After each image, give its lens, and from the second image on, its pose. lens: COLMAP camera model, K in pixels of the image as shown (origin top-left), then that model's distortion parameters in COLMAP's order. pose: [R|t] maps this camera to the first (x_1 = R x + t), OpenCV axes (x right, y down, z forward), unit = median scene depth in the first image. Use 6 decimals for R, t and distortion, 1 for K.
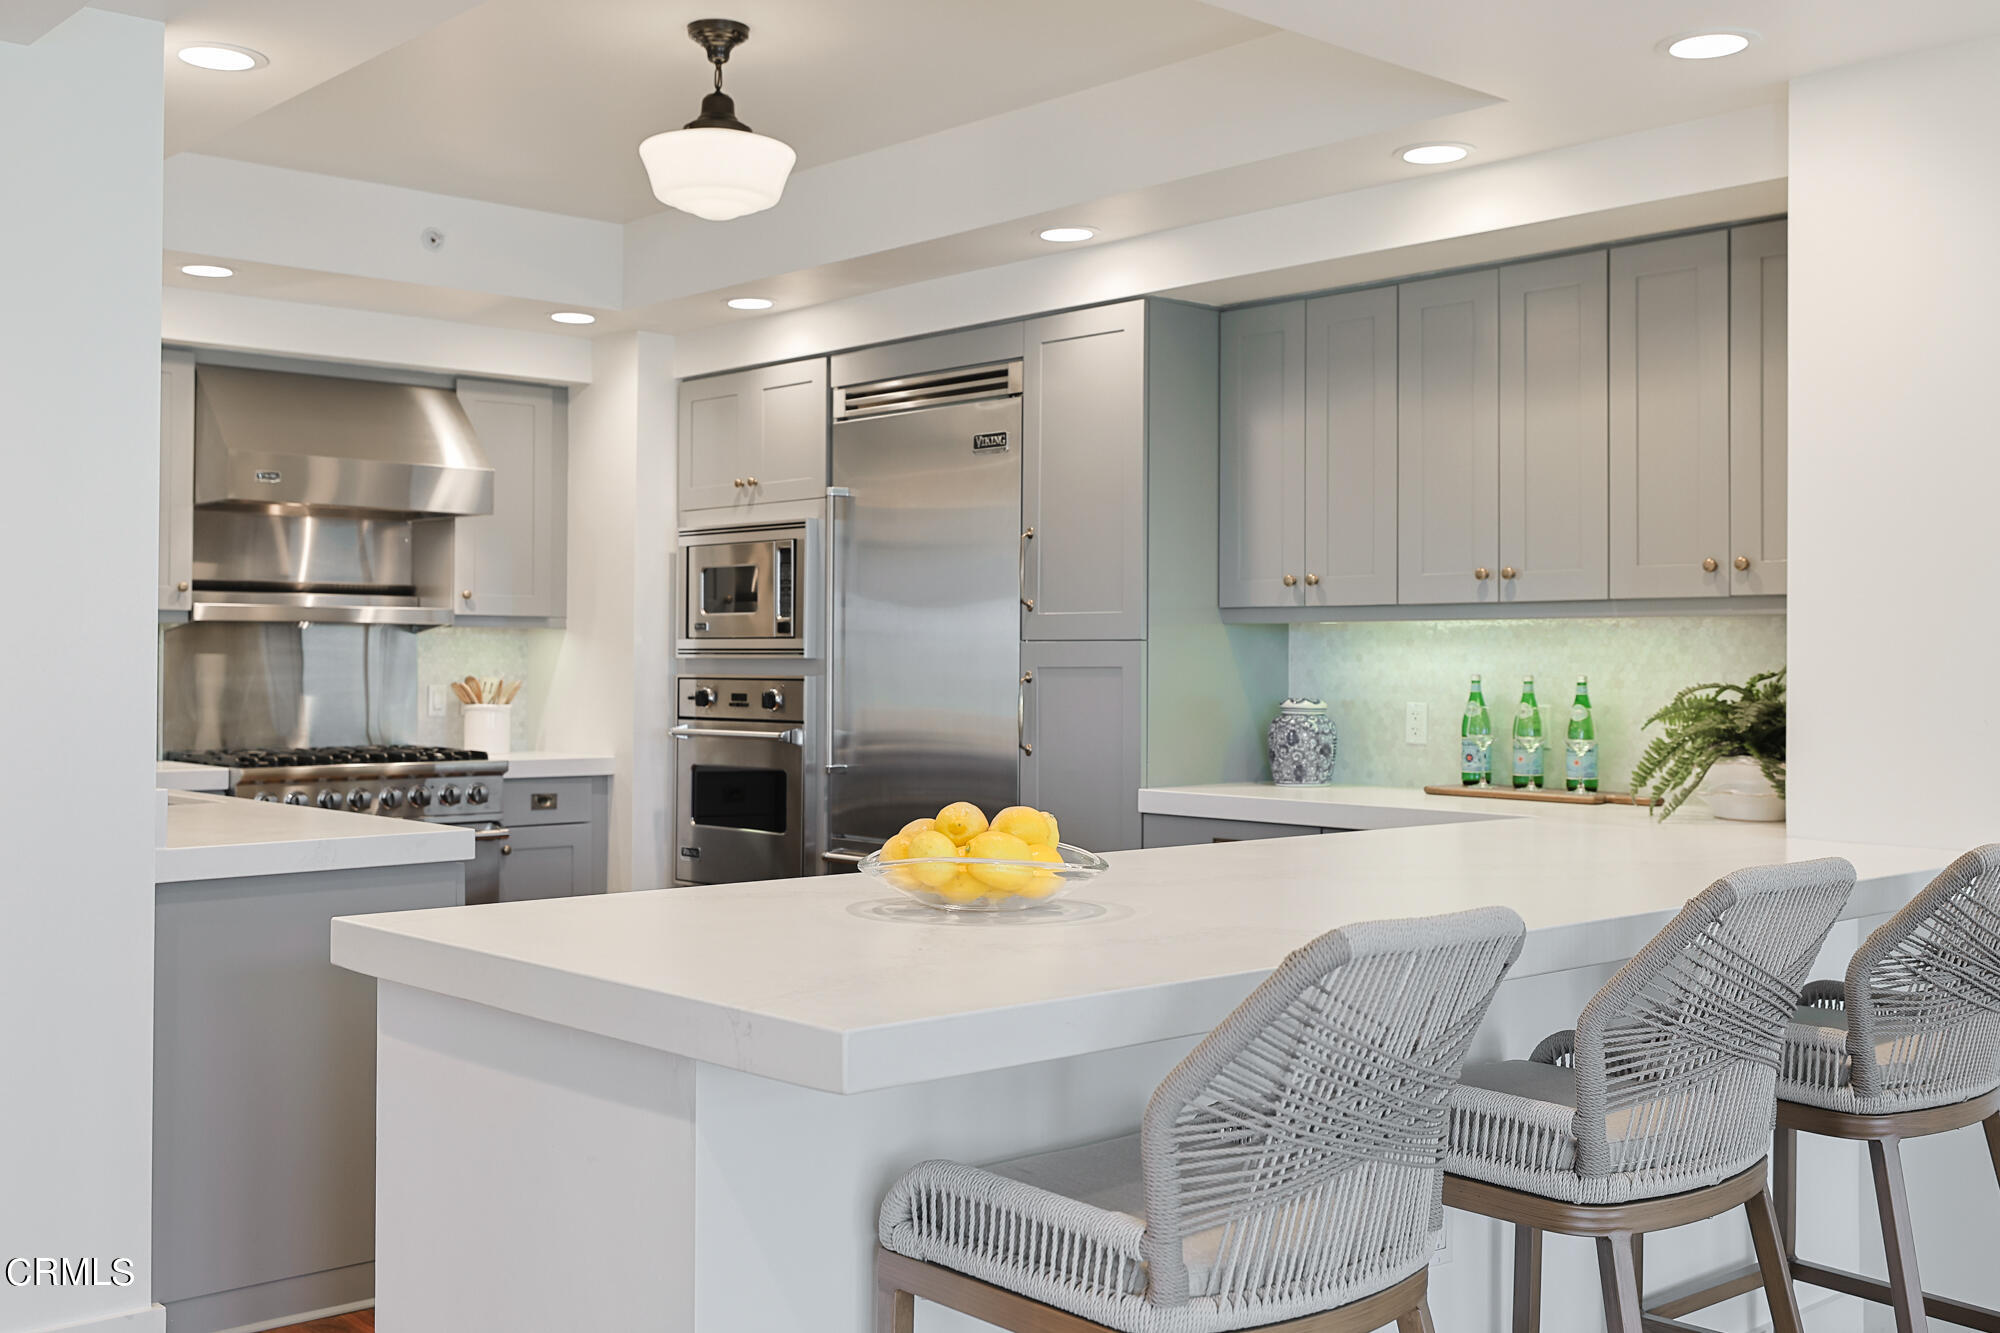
lens RADIAL K [[2053.3, 0, 991.2], [0, 2053.3, 646.2], [0, 0, 1]] dist [-0.001956, 0.005413]
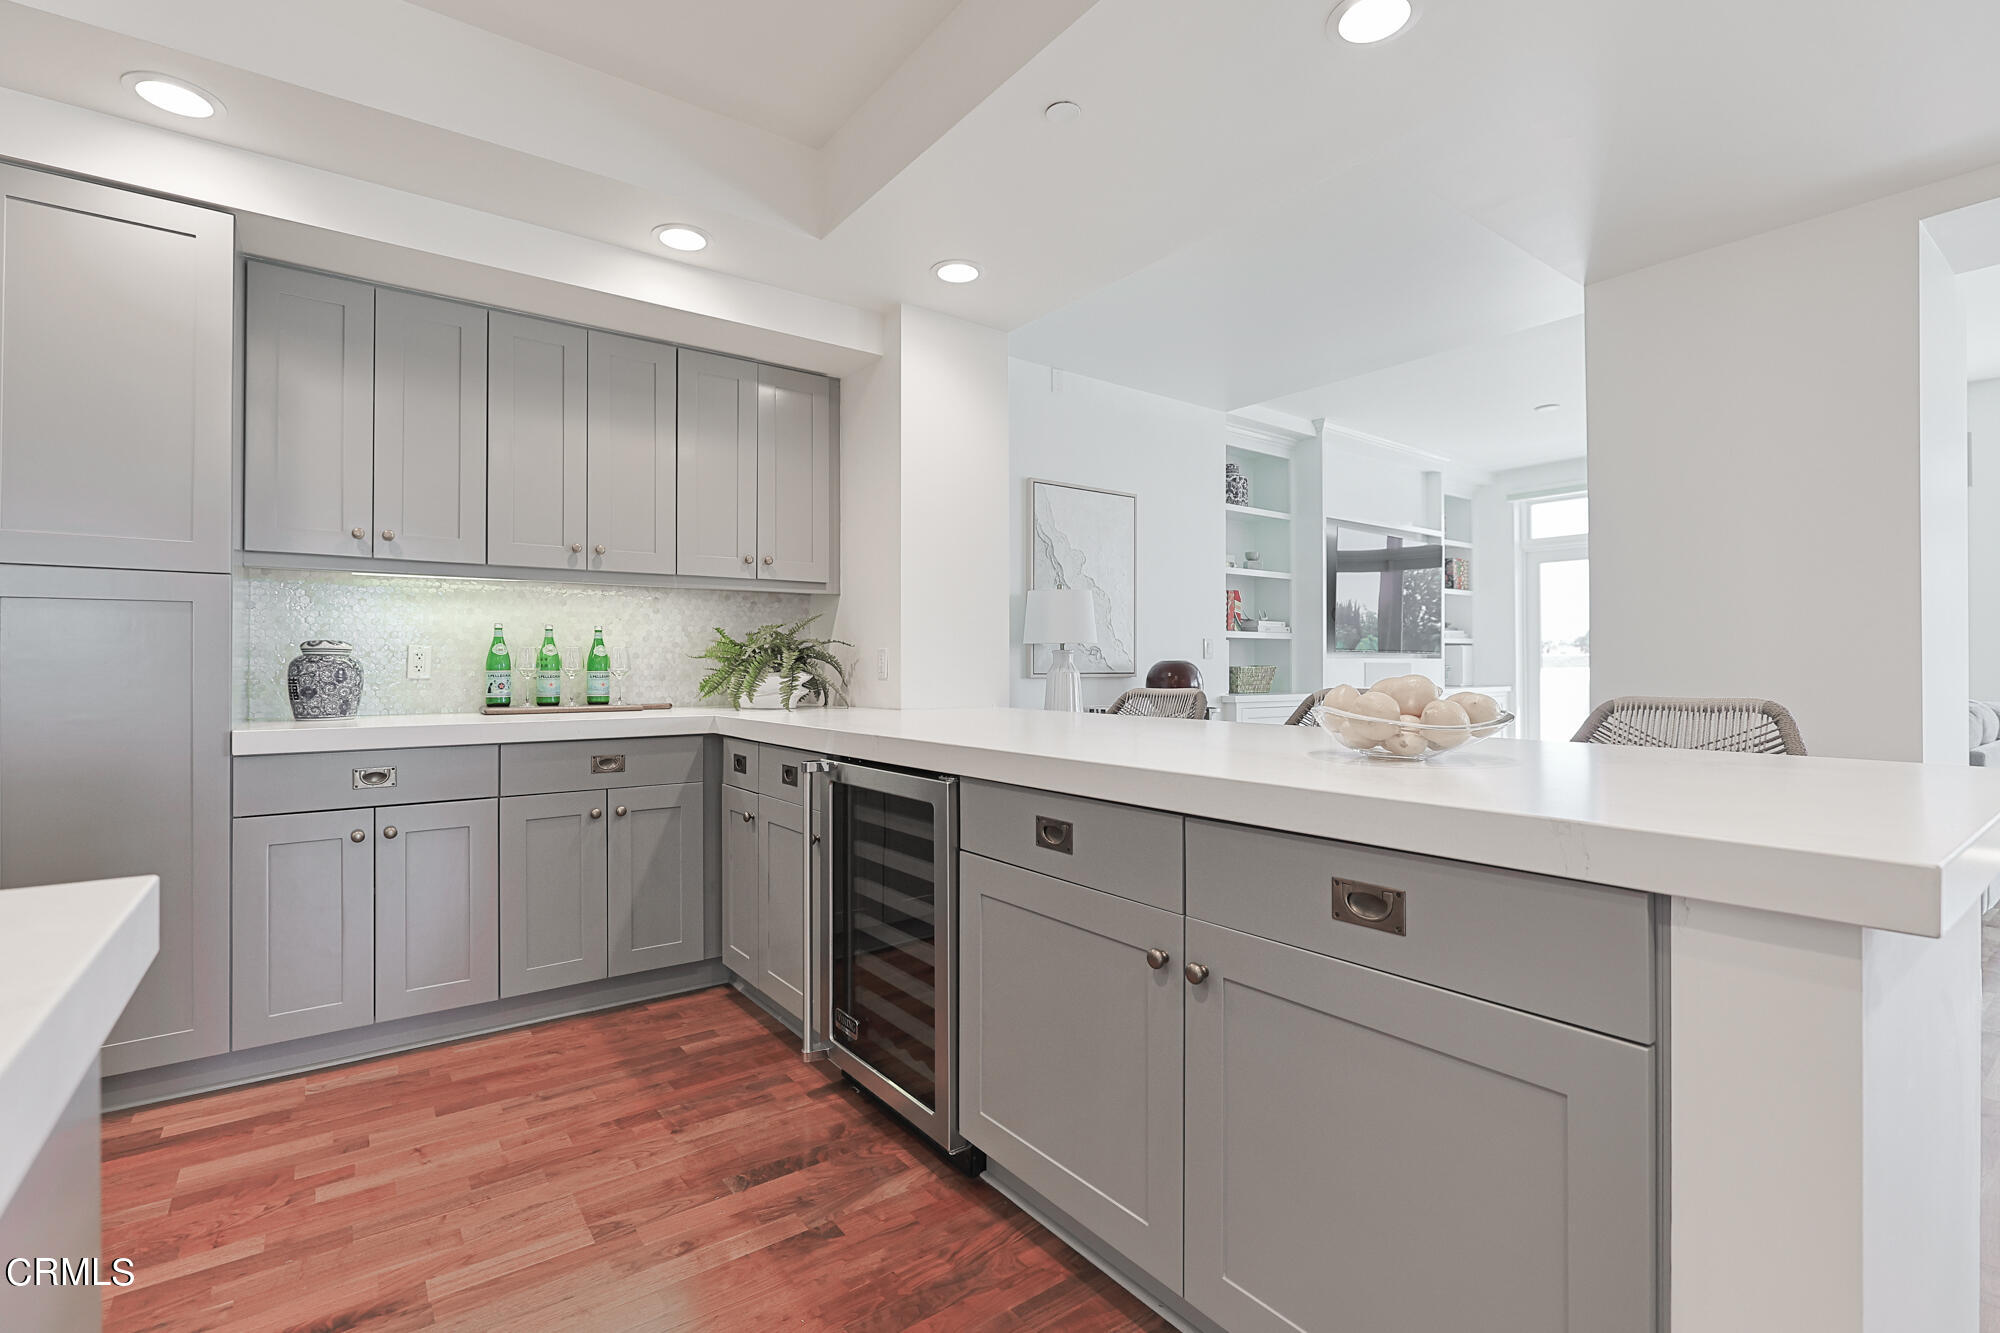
lens RADIAL K [[898.6, 0, 1000.0], [0, 898.6, 666.5], [0, 0, 1]] dist [-0.002091, -0.000097]
pose [[0.086546, -0.008359, 0.996213, -0.321259], [-0.008055, 0.999926, 0.009090, 0.034561], [-0.996215, -0.008811, 0.086472, 0.643005]]
